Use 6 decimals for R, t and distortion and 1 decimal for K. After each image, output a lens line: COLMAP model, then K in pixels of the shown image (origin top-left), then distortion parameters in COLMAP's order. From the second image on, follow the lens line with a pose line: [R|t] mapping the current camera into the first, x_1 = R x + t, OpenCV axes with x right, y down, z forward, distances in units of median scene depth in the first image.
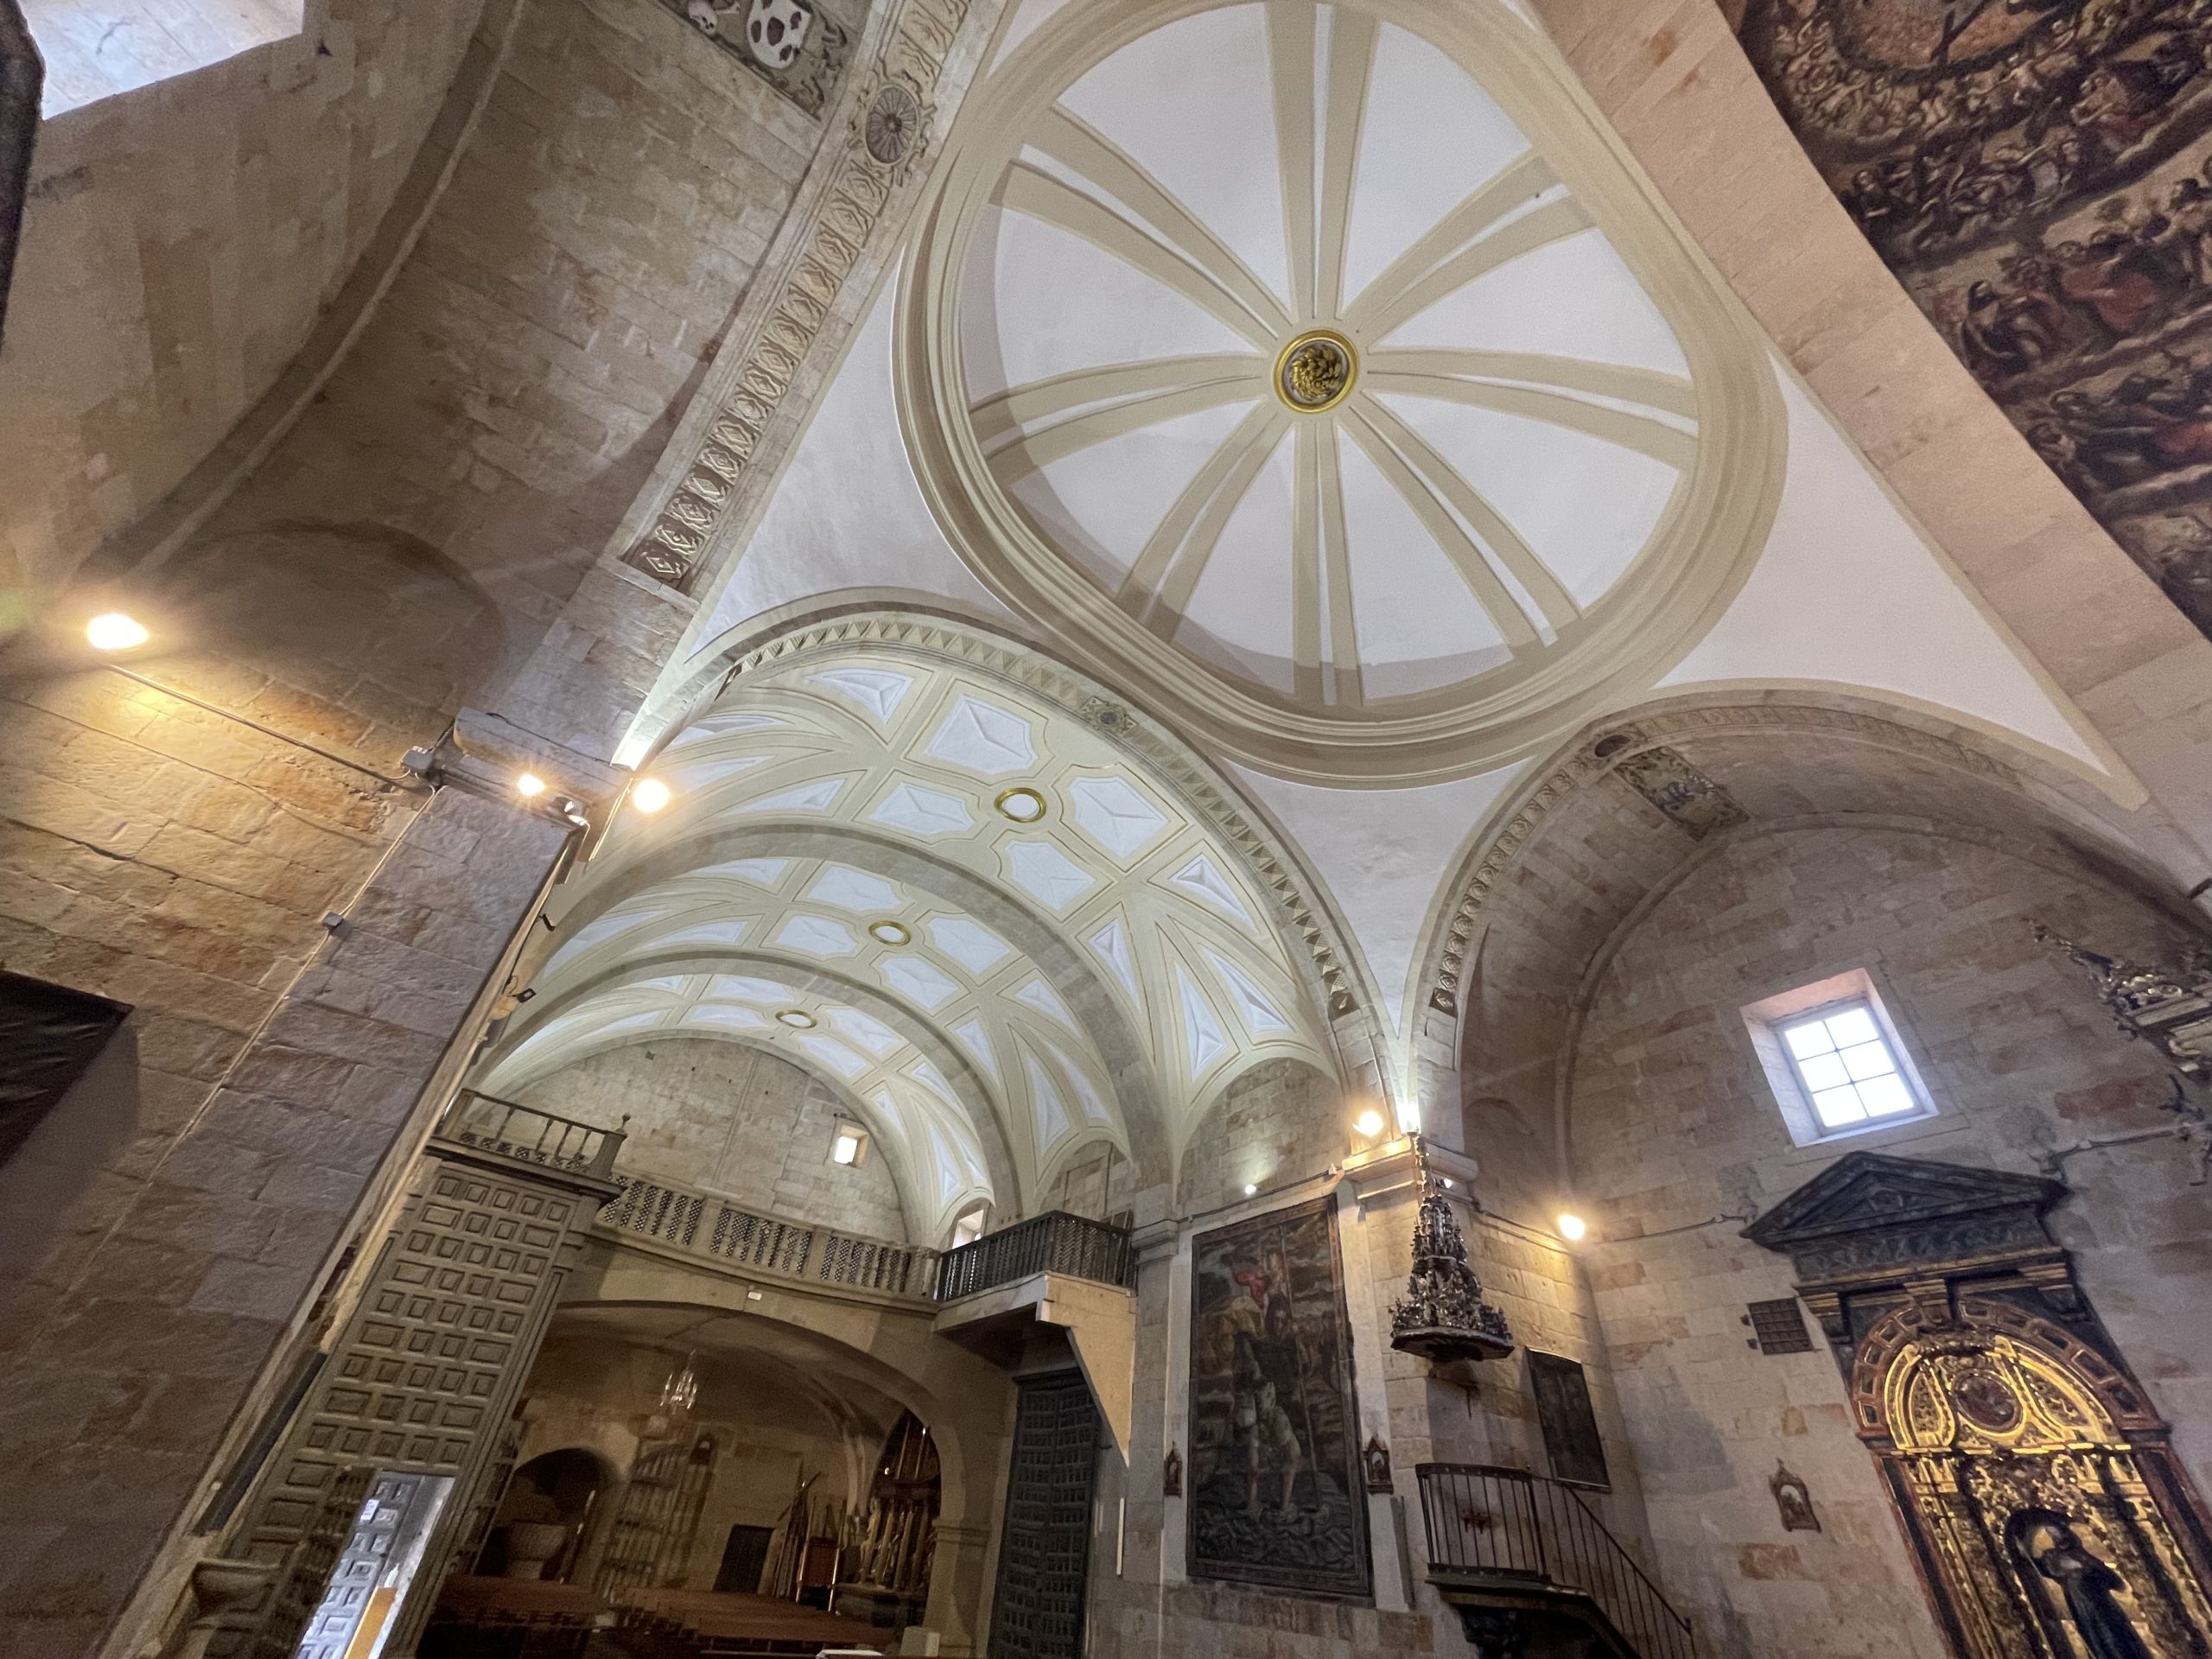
lens RADIAL K [[893.7, 0, 1107.4], [0, 893.7, 824.7], [0, 0, 1]] dist [-0.002225, -0.000148]
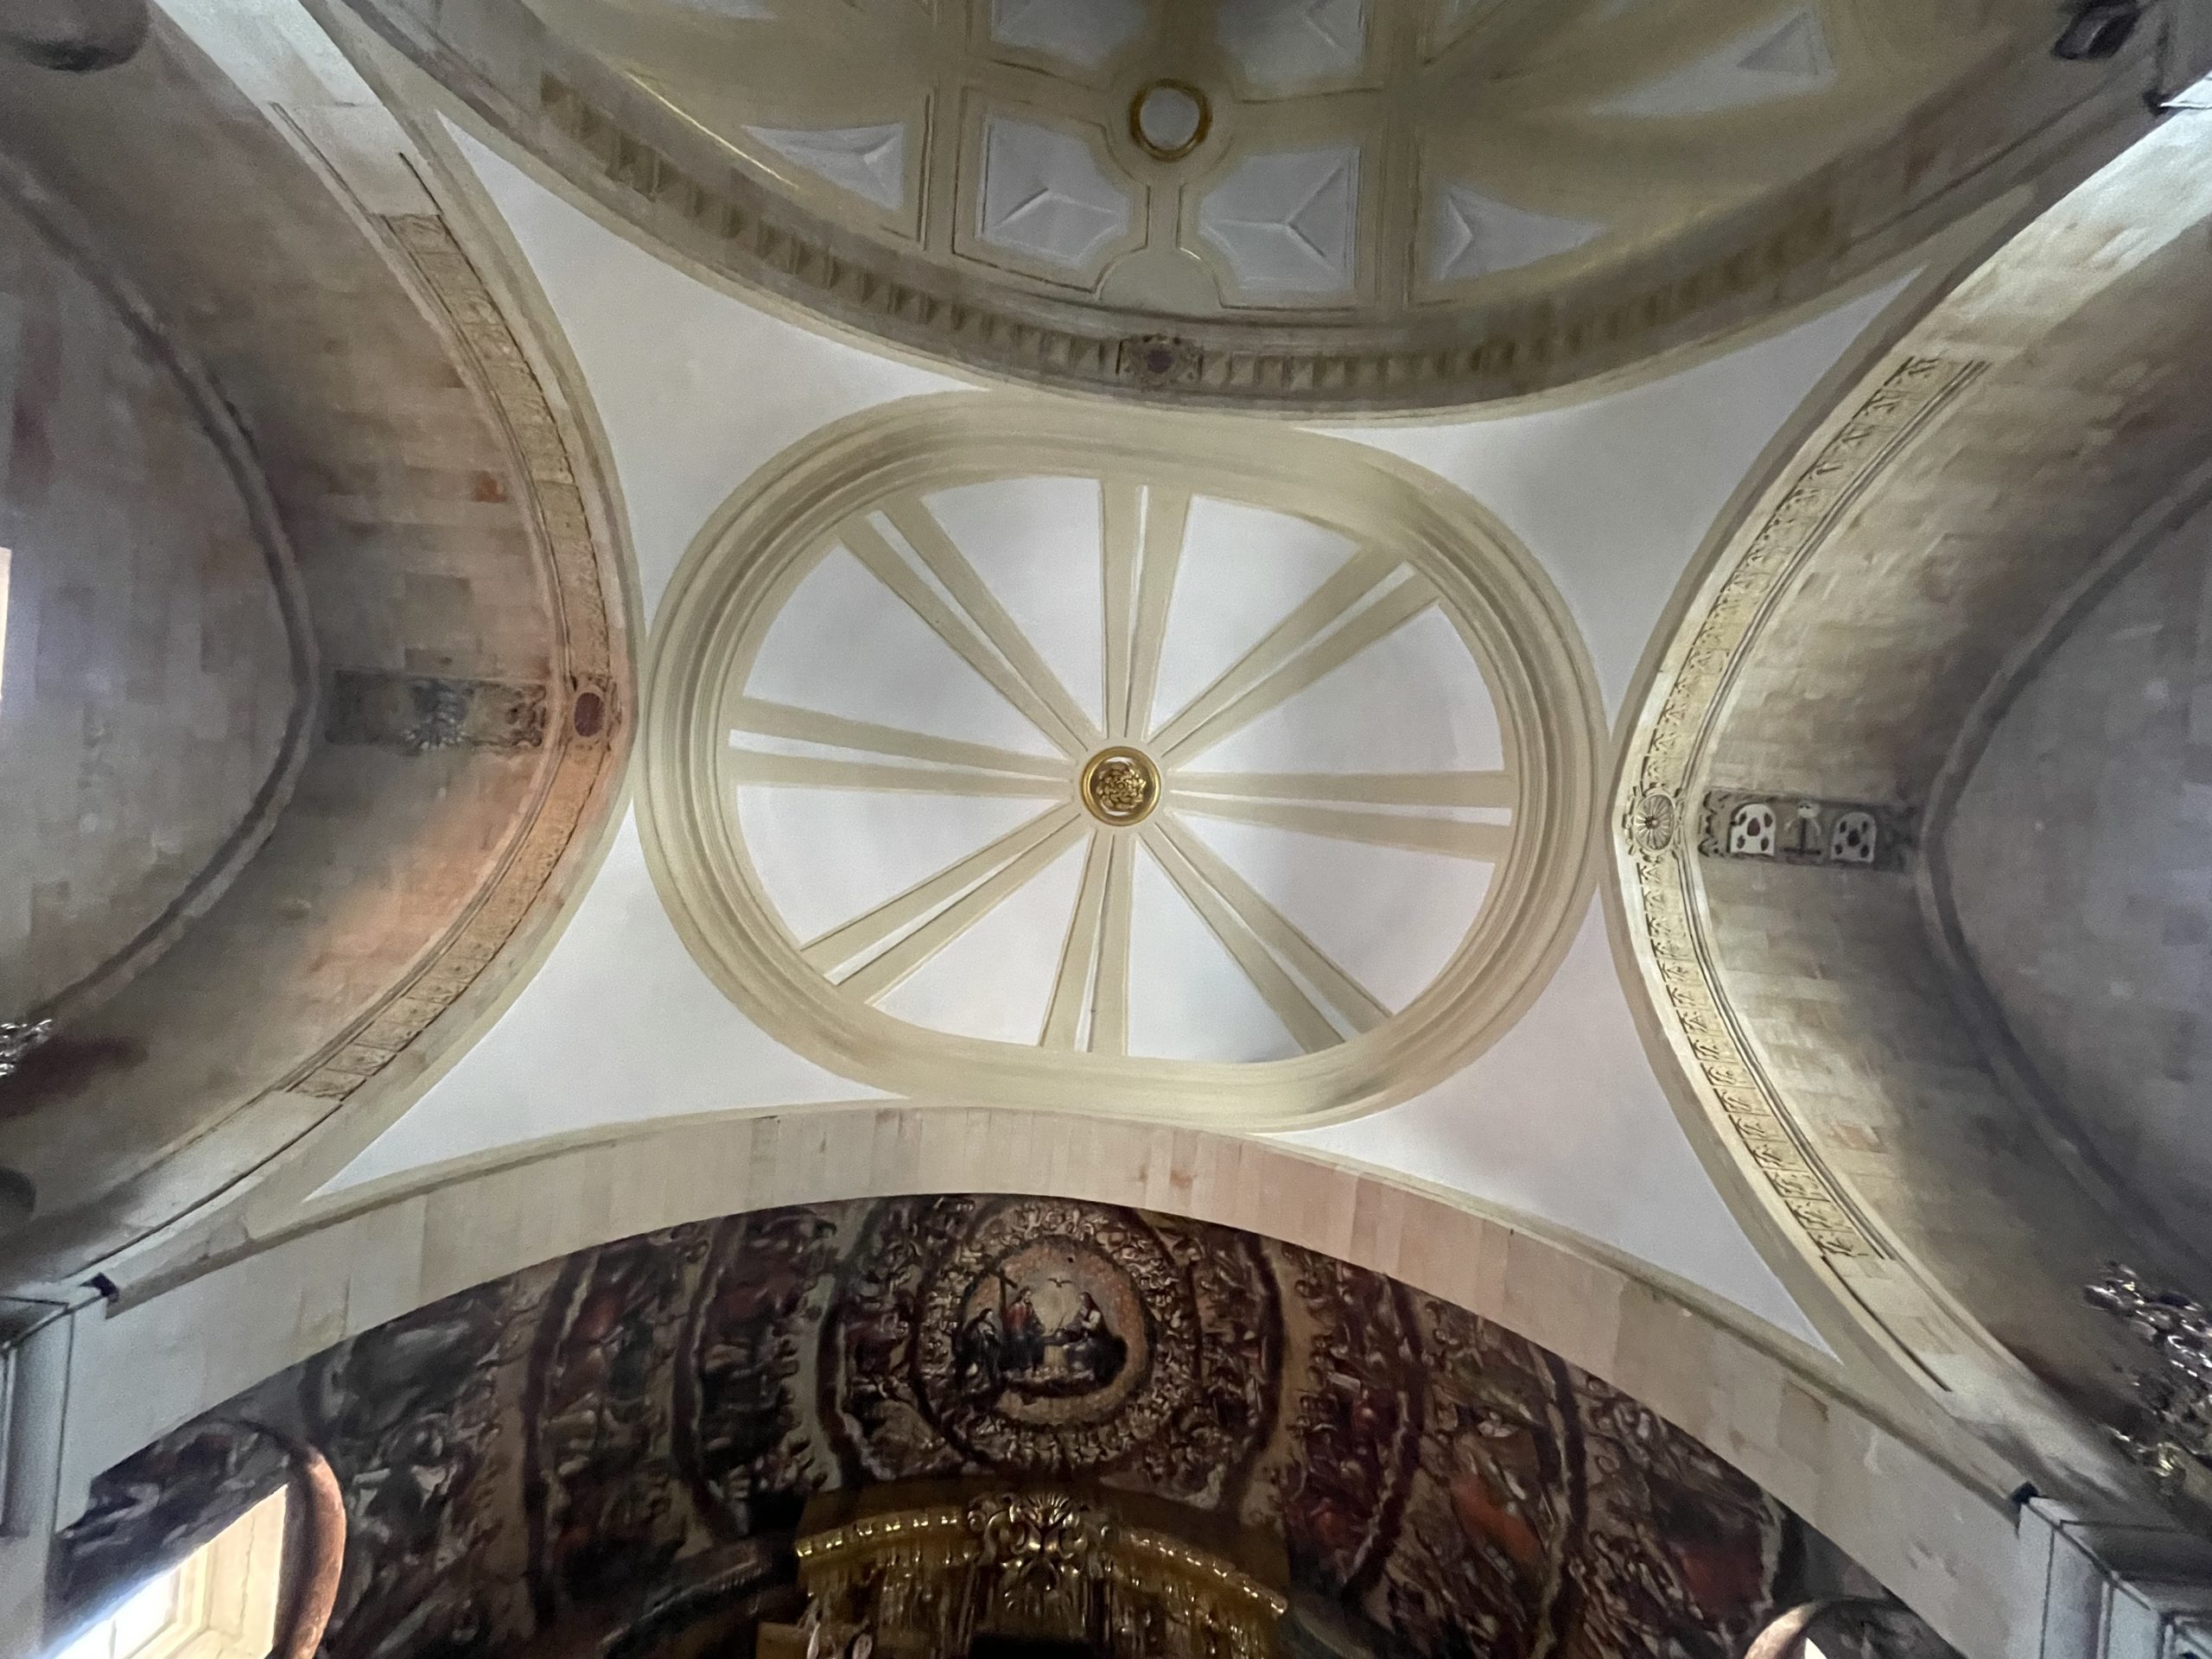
lens RADIAL K [[893.7, 0, 1103.5], [0, 893.7, 837.6], [0, 0, 1]] dist [-0.002225, -0.000148]
pose [[-0.848015, 0.521862, 0.092360, 0.190045], [-0.396344, -0.508798, -0.764223, 0.278508], [-0.351826, -0.684679, 0.638305, 0.310398]]
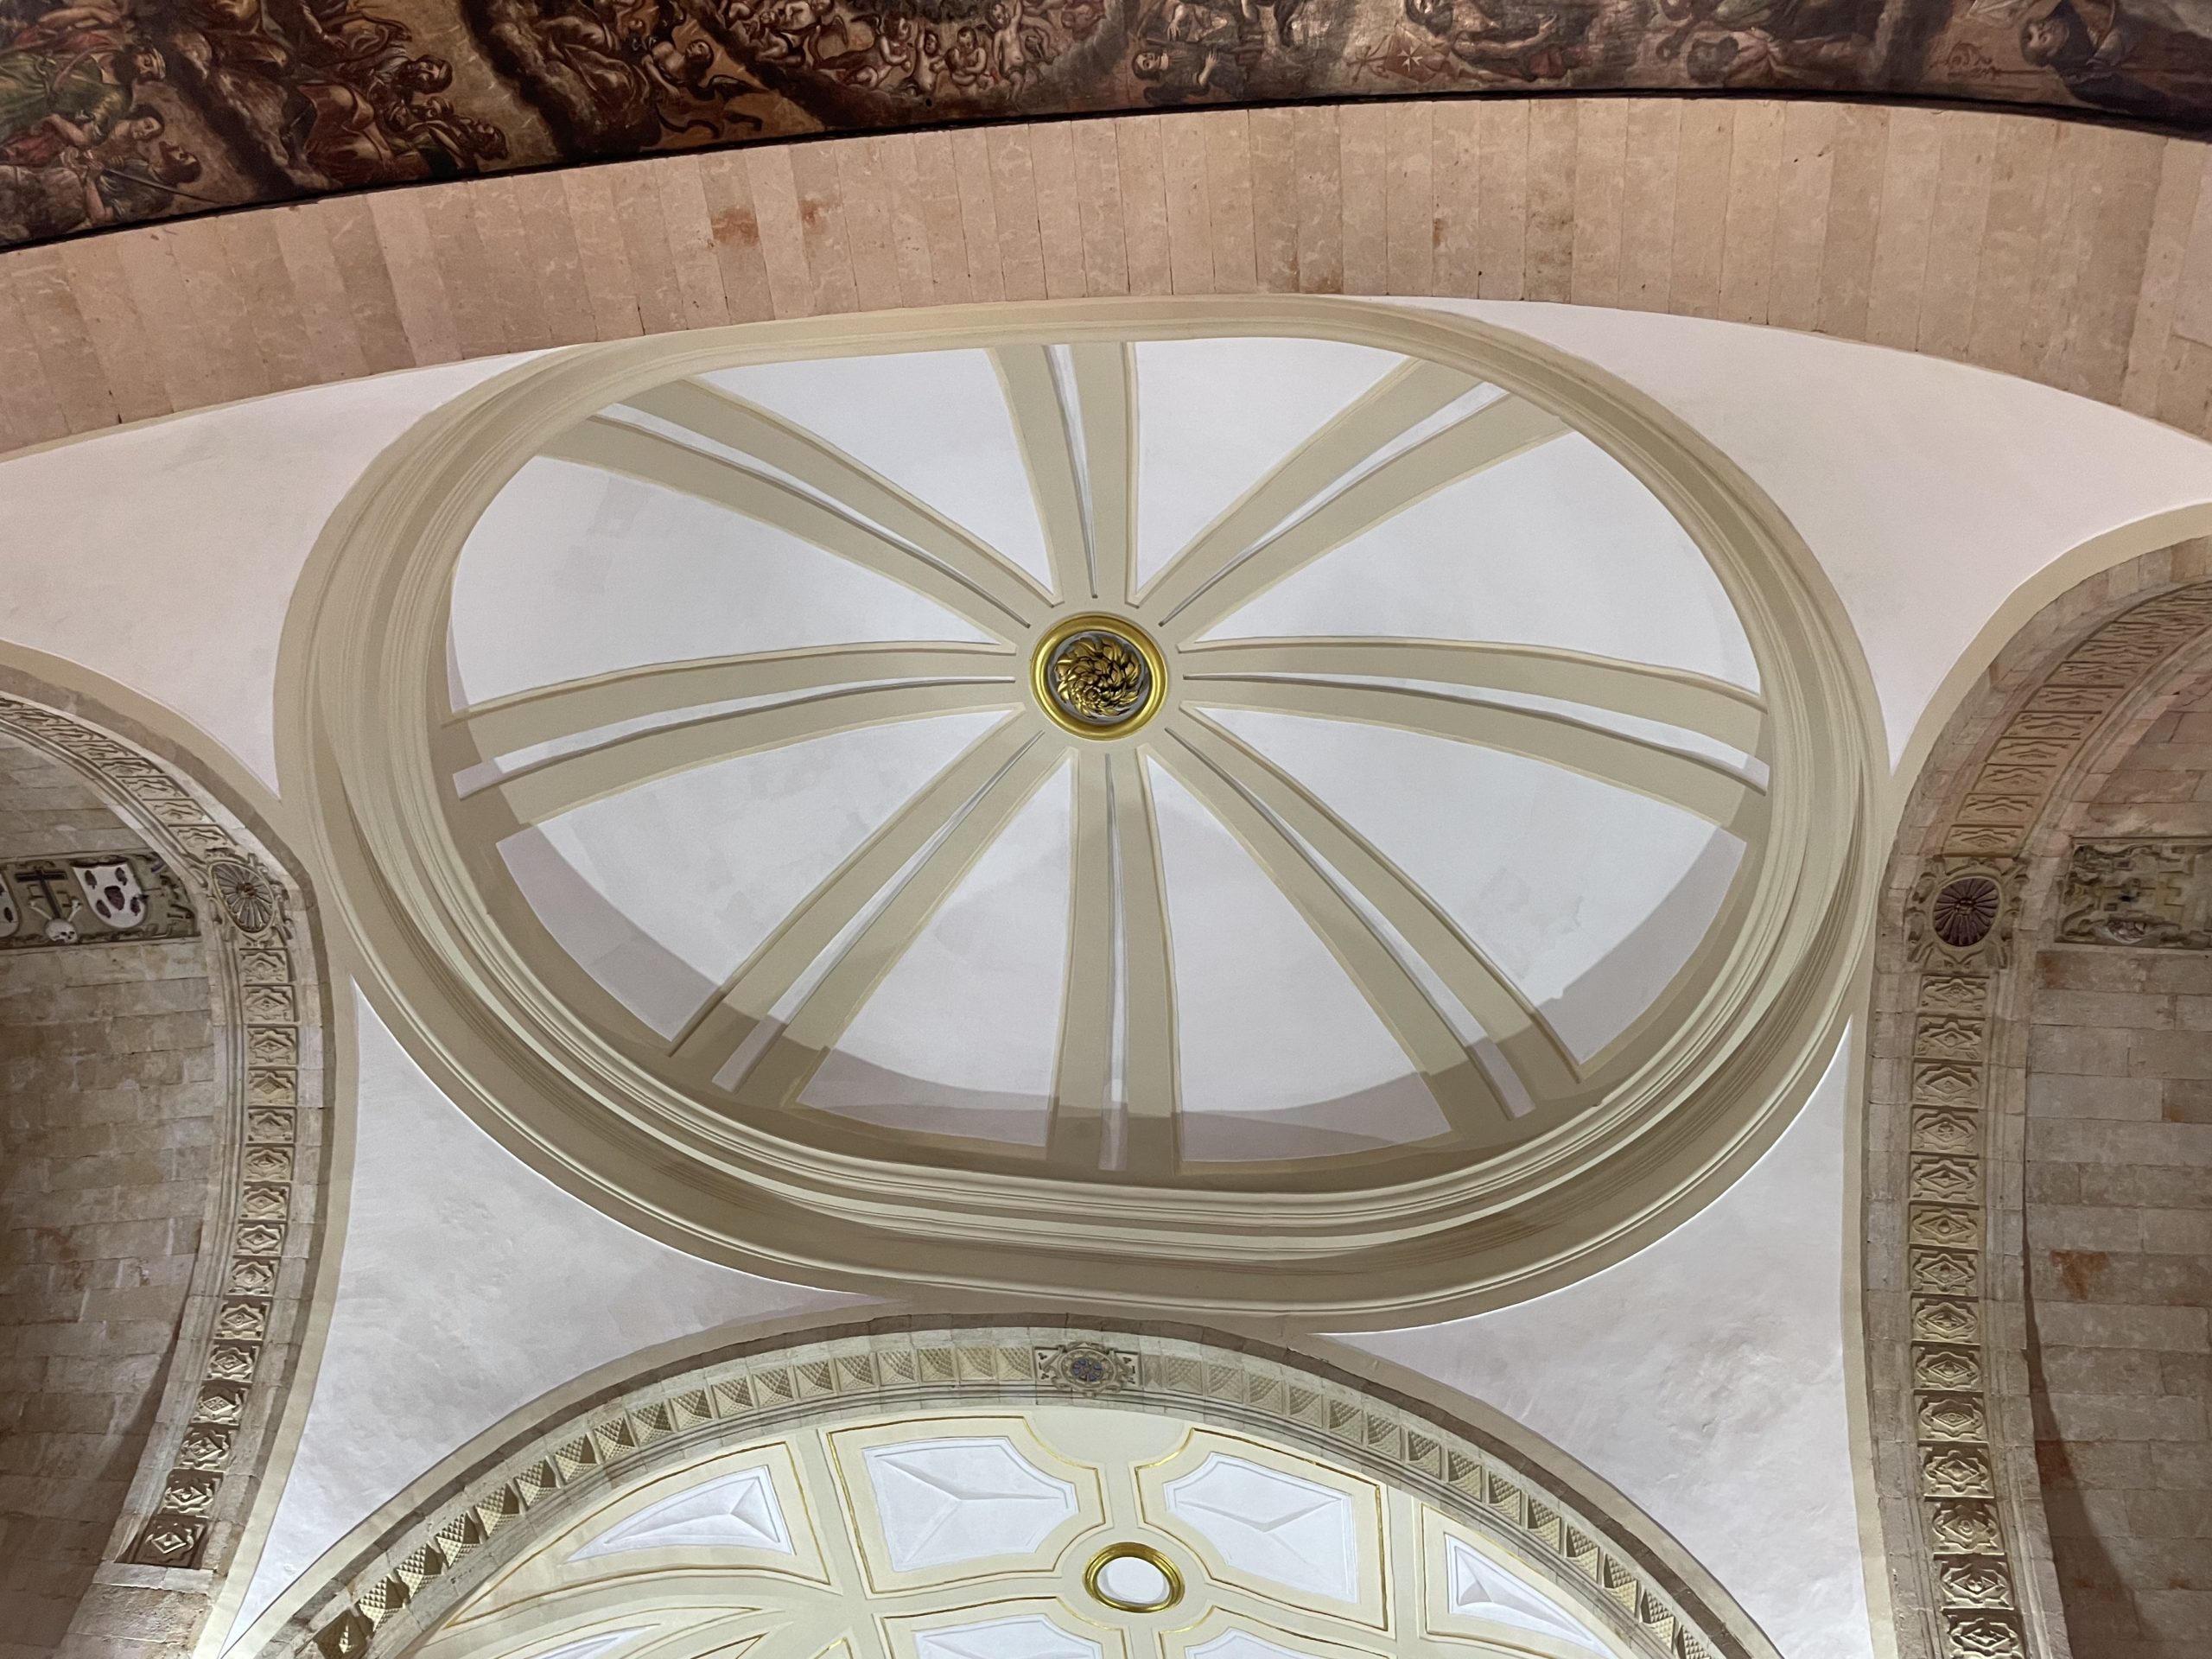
lens RADIAL K [[1683.0, 0, 1093.3], [0, 1683.0, 839.6], [0, 0, 1]] dist [0.080146, -0.106554]
pose [[0.736180, -0.560332, -0.379562, 0.617773], [0.353470, 0.796593, -0.490406, 0.138482], [0.577146, 0.226863, 0.784497, 0.141345]]
